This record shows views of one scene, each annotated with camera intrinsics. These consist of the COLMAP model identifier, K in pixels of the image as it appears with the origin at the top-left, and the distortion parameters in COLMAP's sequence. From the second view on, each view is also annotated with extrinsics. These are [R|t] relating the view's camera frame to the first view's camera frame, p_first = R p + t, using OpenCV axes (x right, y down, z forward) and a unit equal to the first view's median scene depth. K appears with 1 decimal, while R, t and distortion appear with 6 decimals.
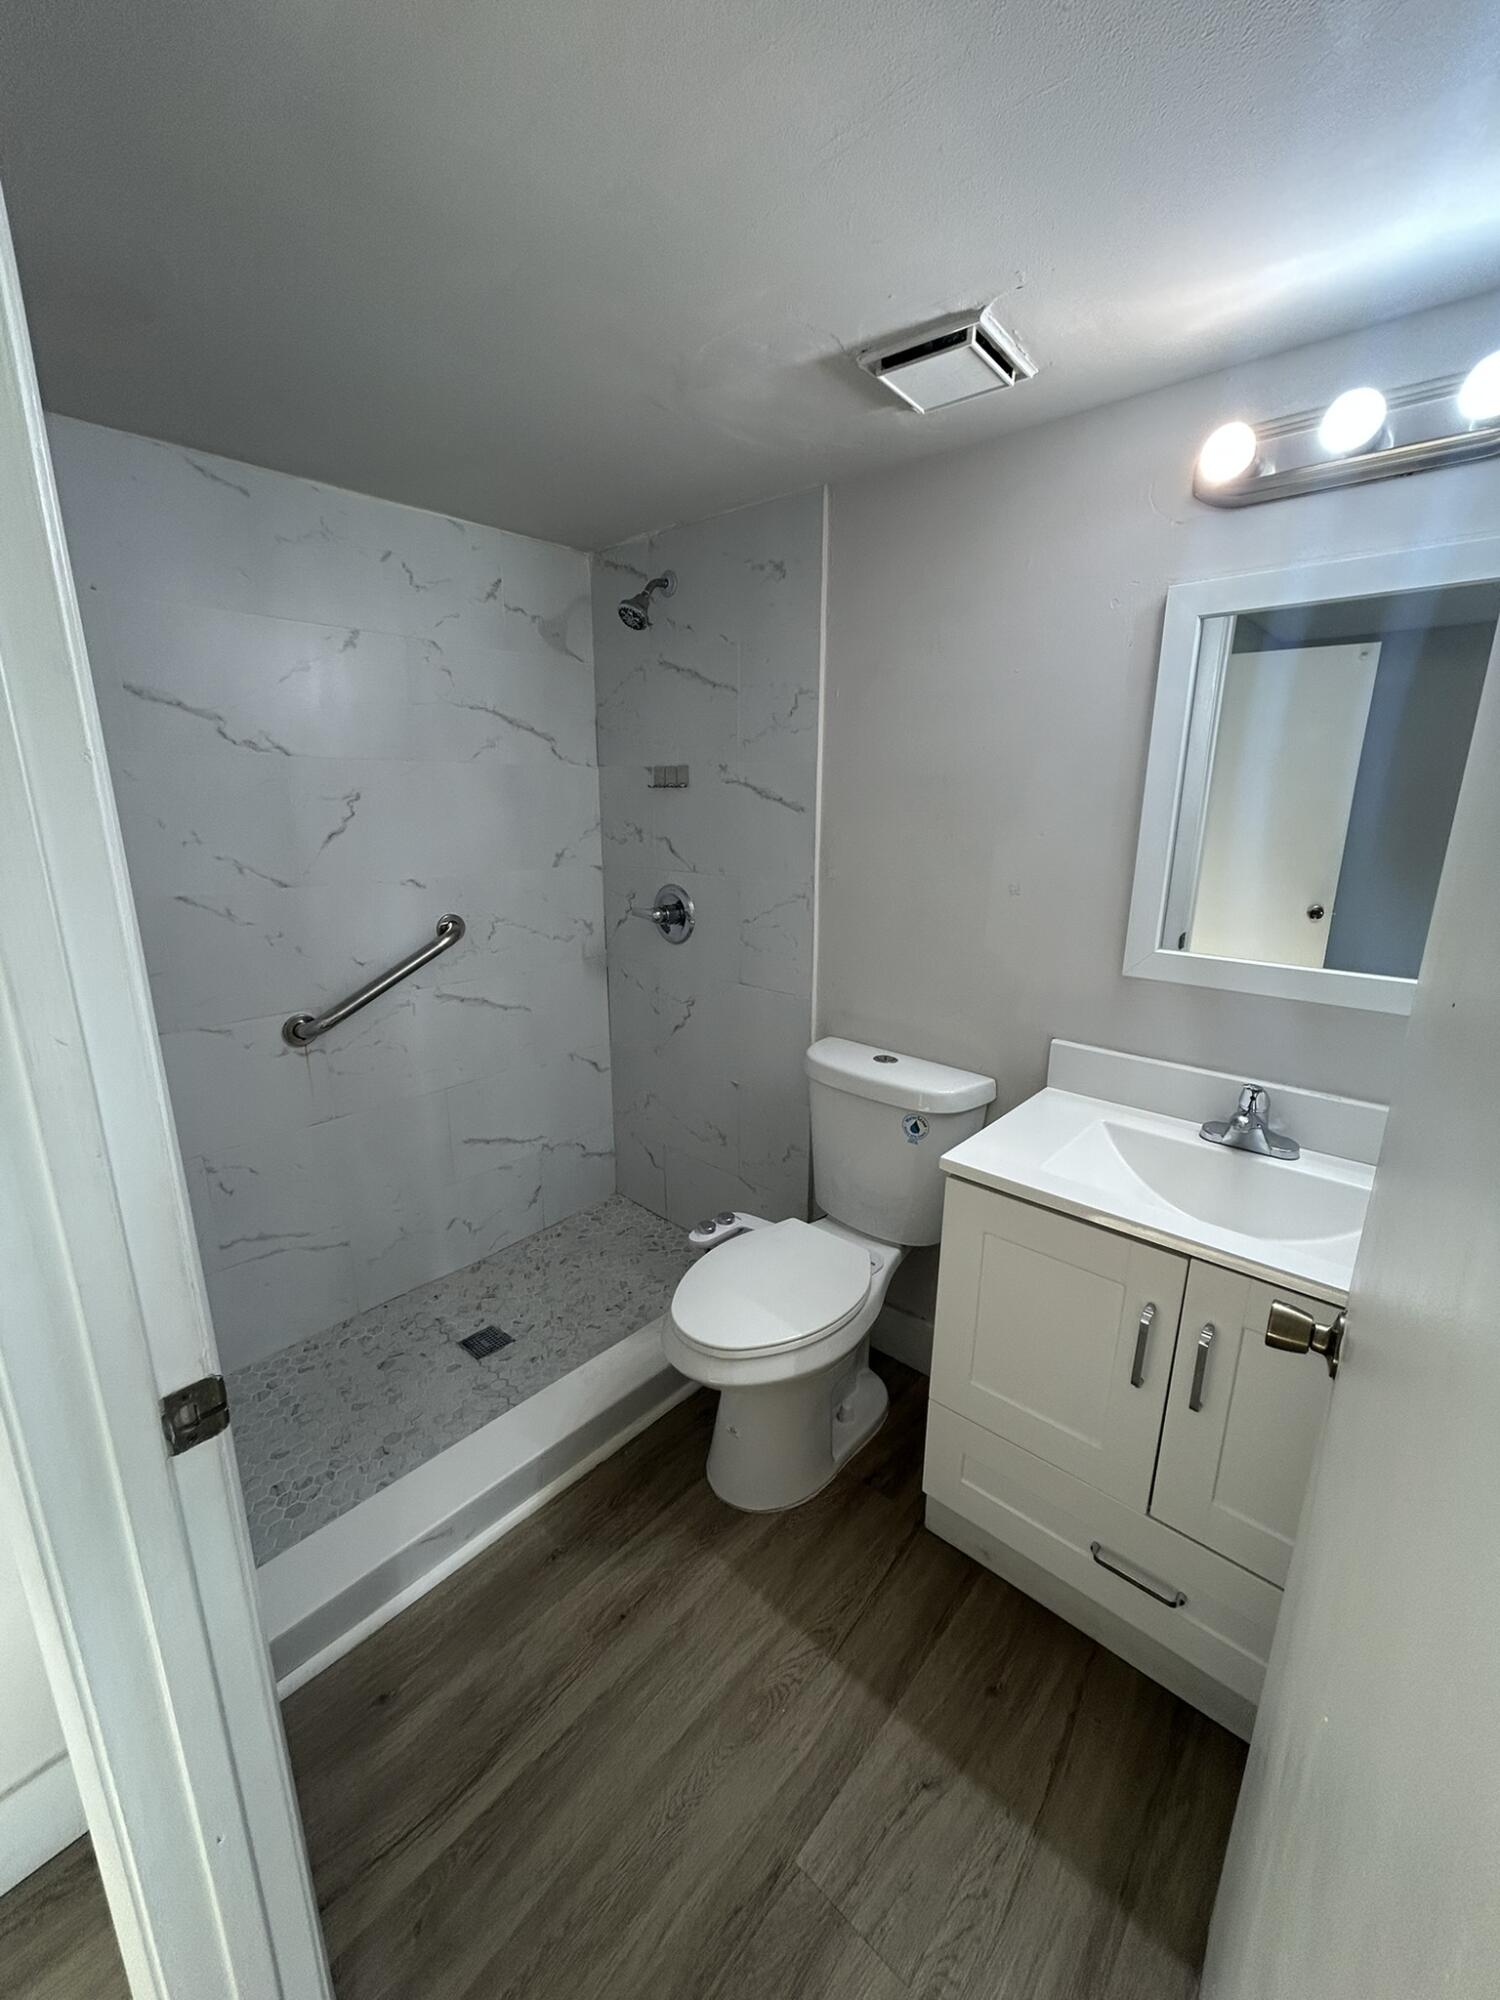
lens RADIAL K [[800.0, 0, 743.4], [0, 800.0, 991.0], [0, 0, 1]] dist [-0.002946, 0.001294]
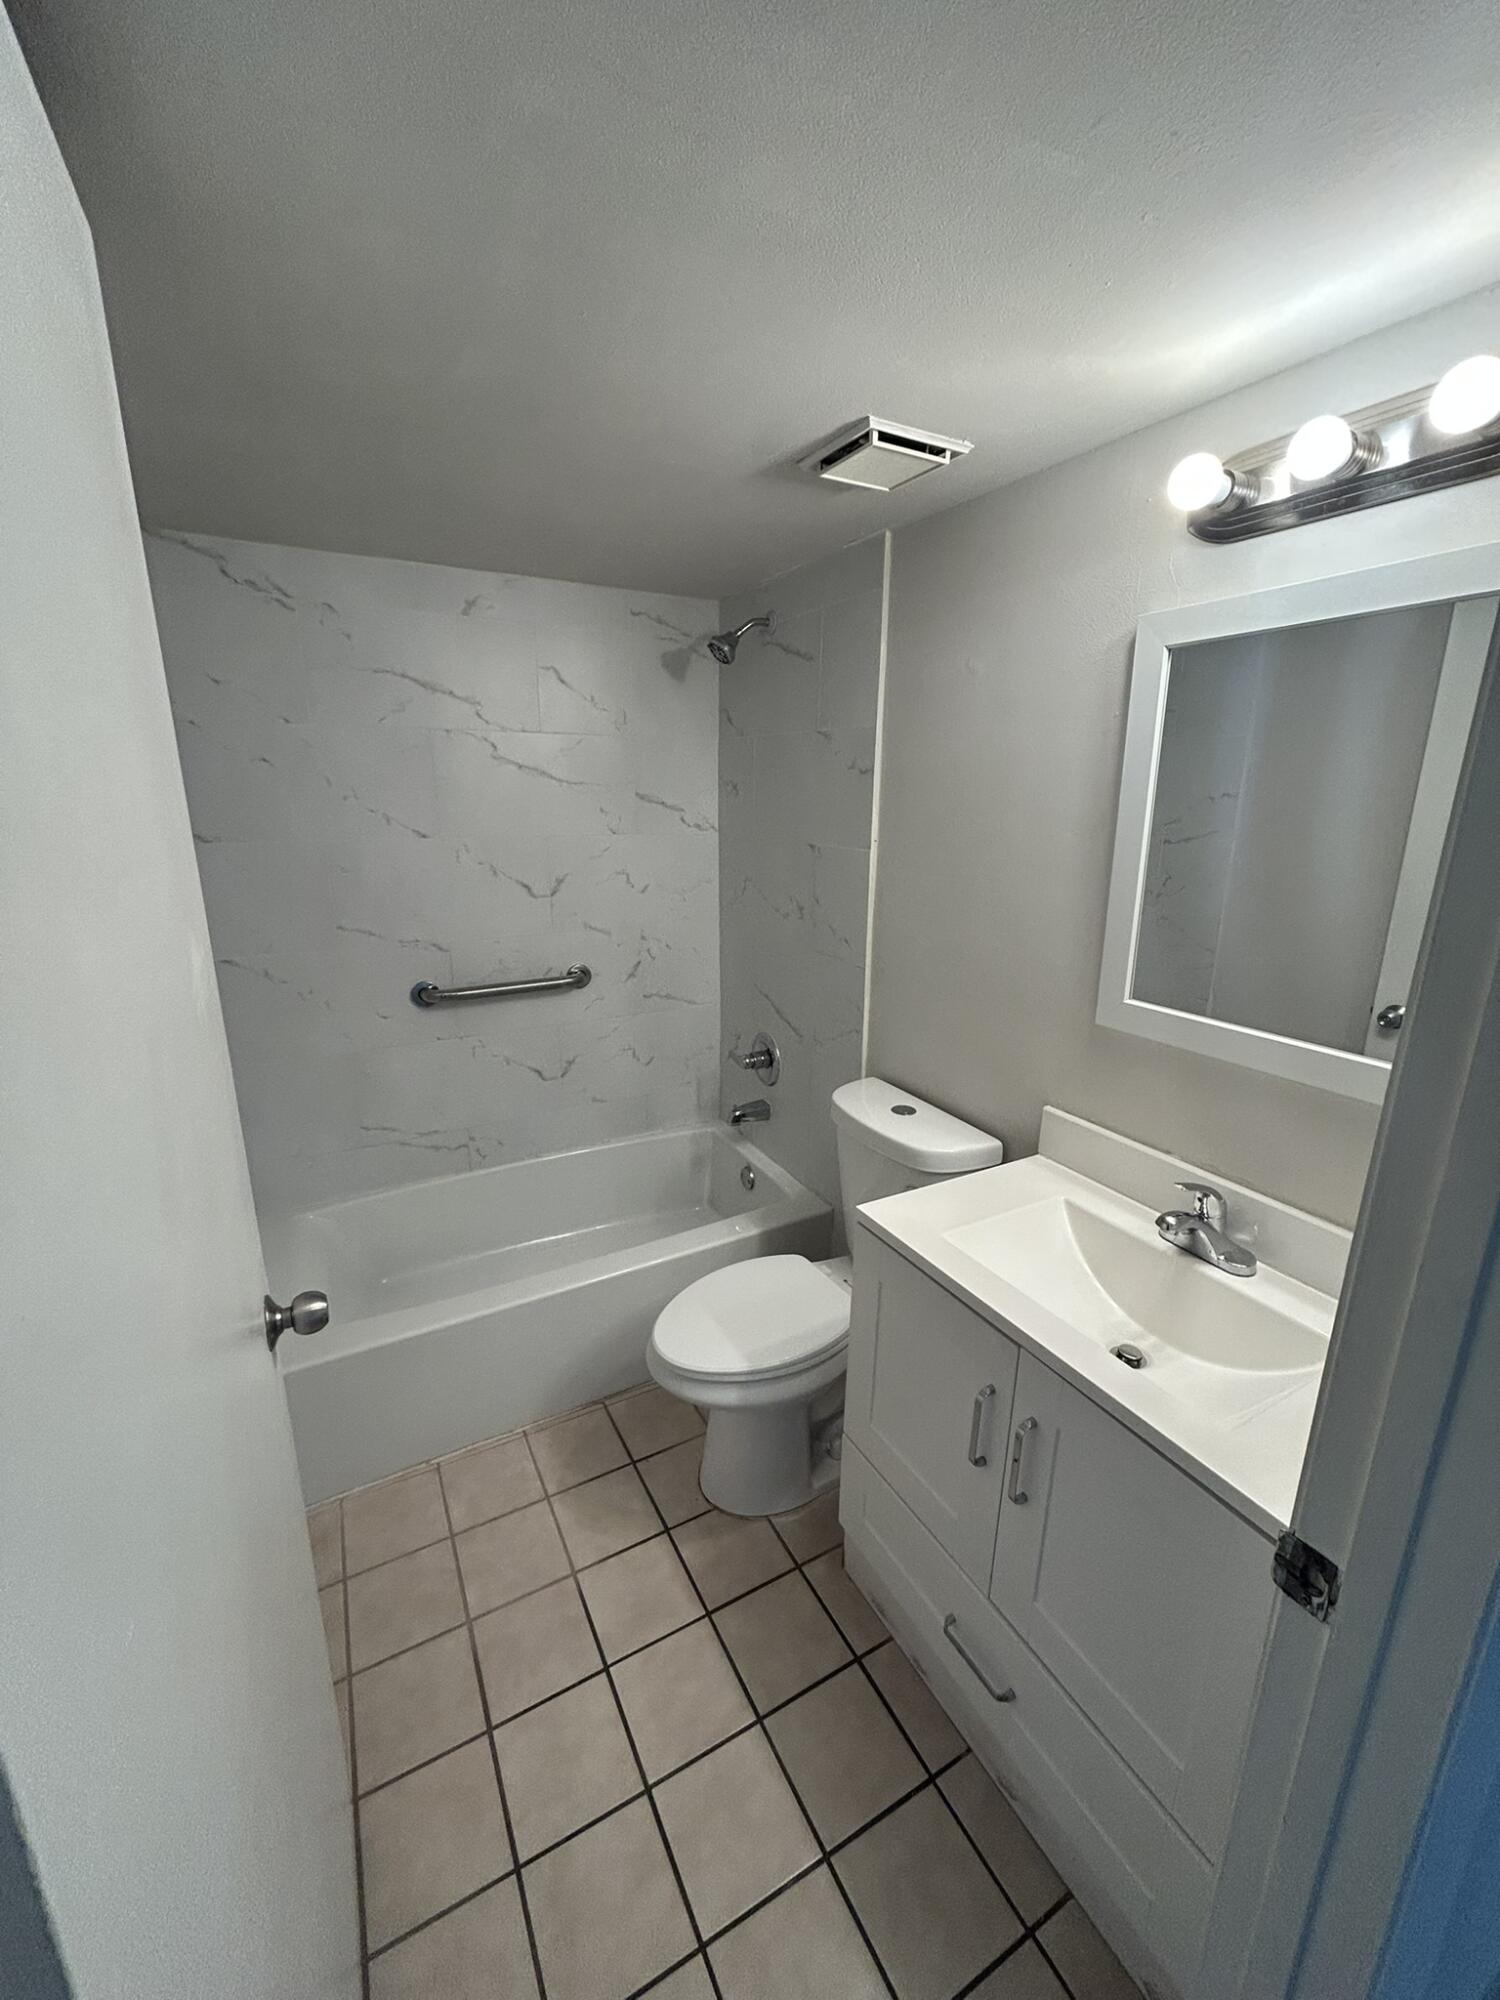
lens RADIAL K [[800.0, 0, 743.8], [0, 800.0, 1004.5], [0, 0, 1]] dist [-0.002946, 0.001294]
pose [[0.935954, 0.055686, -0.347691, 0.370438], [-0.052709, 0.998447, 0.018024, -0.062083], [0.348155, 0.001457, 0.937436, -0.027165]]
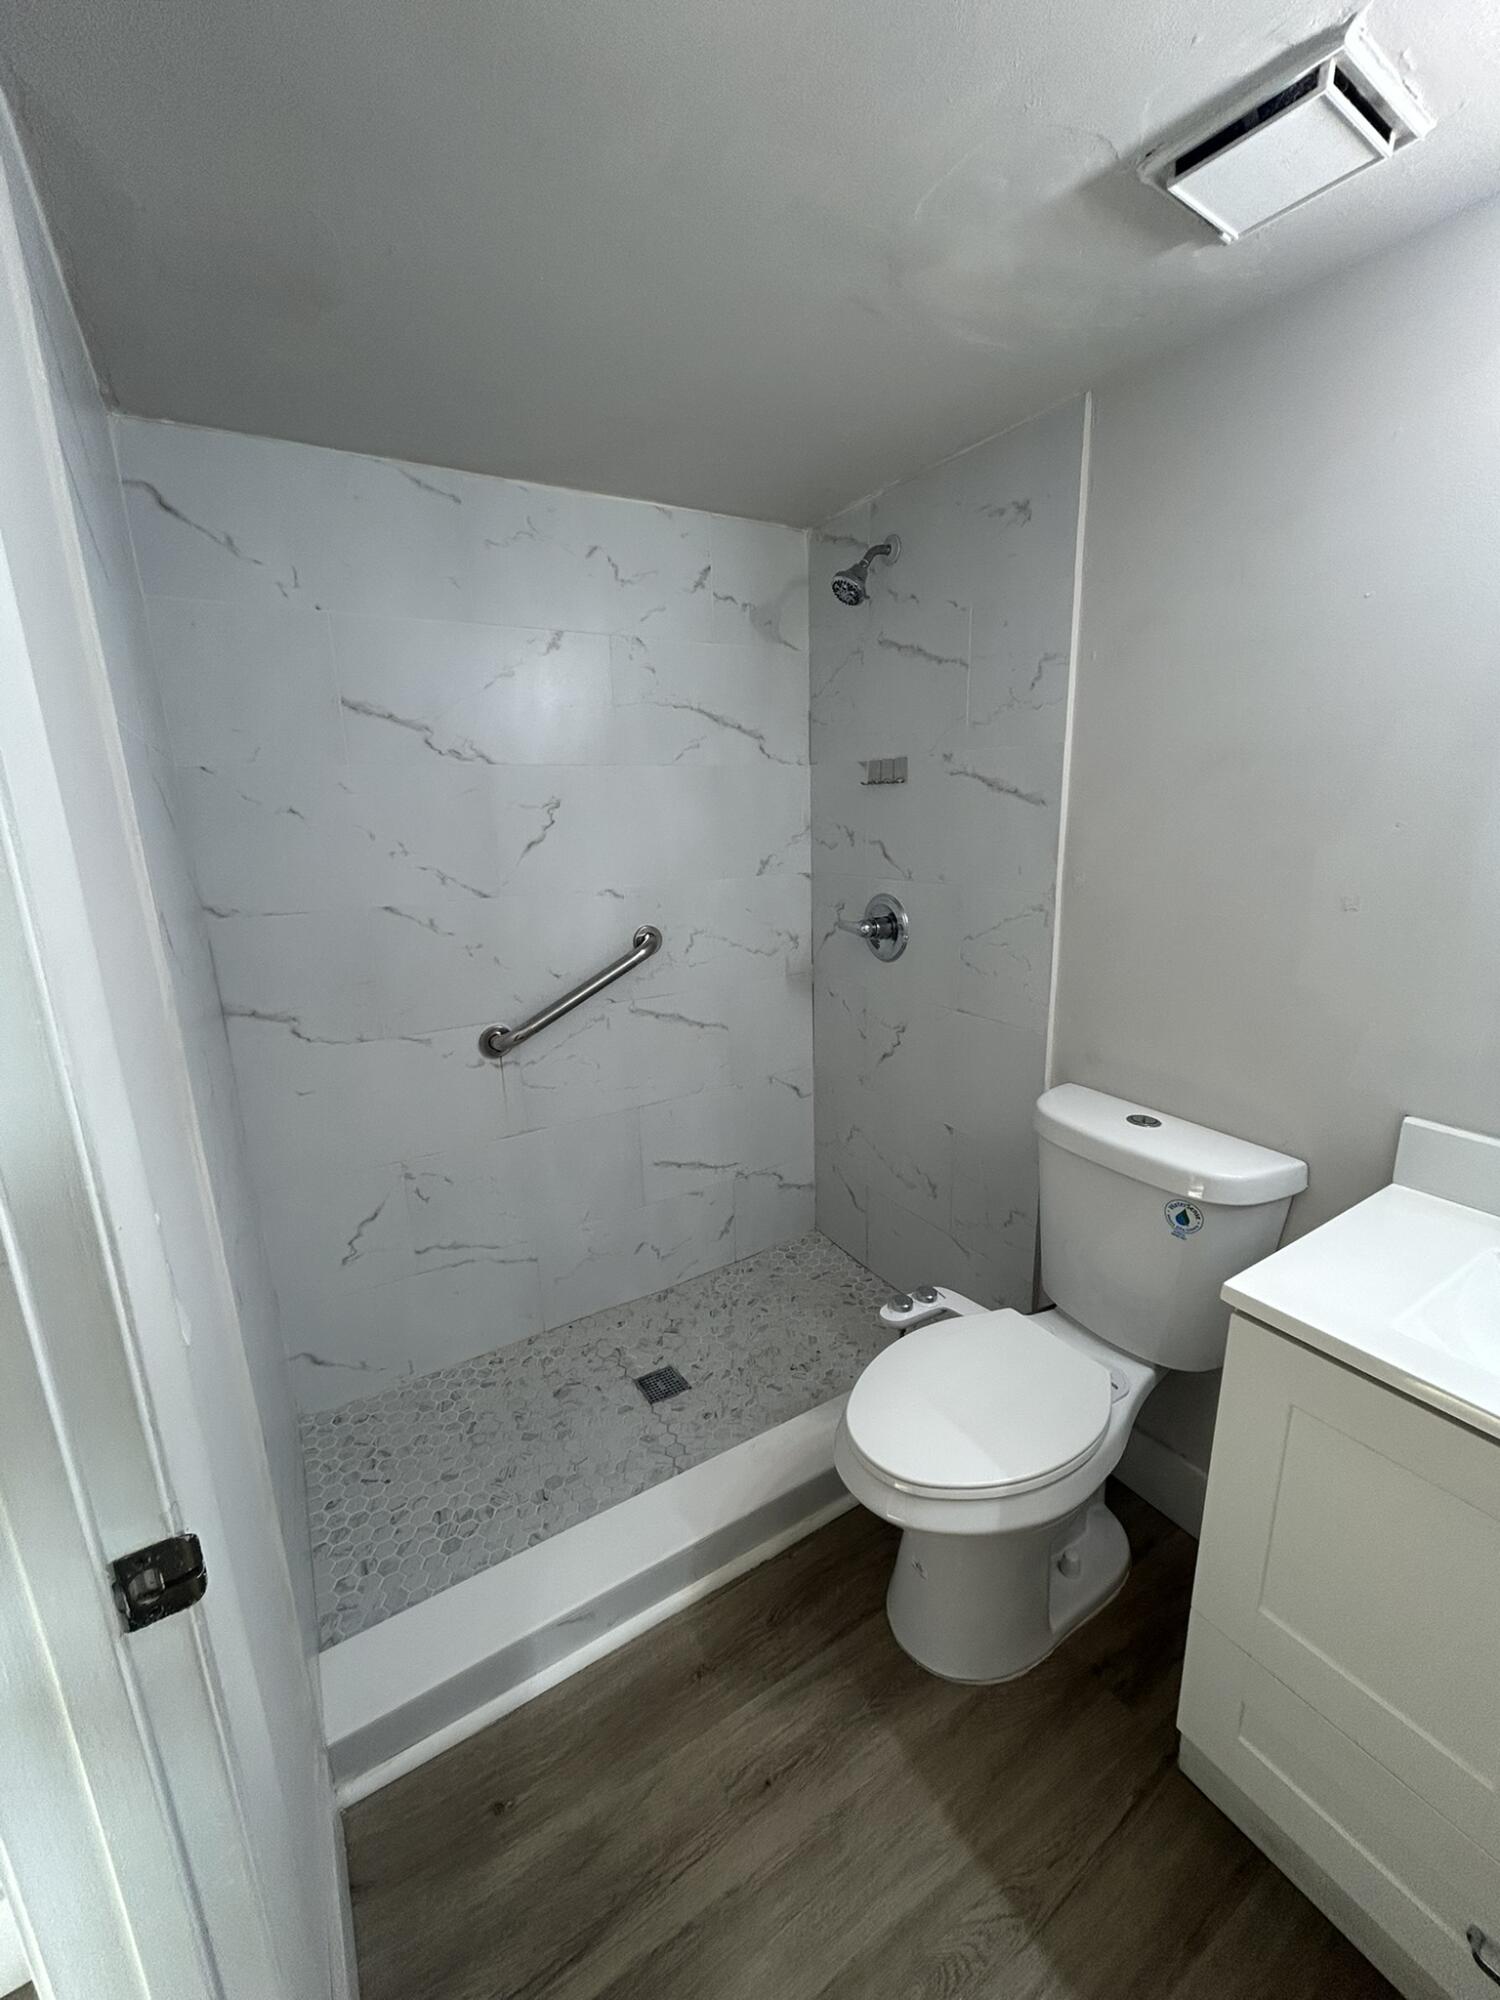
lens RADIAL K [[800.0, 0, 748.7], [0, 800.0, 995.6], [0, 0, 1]] dist [-0.002946, 0.001294]
pose [[0.958742, 0.036546, -0.281919, 0.026850], [-0.037058, 0.999307, 0.003518, -0.026596], [0.281852, 0.007074, 0.959432, 0.159482]]
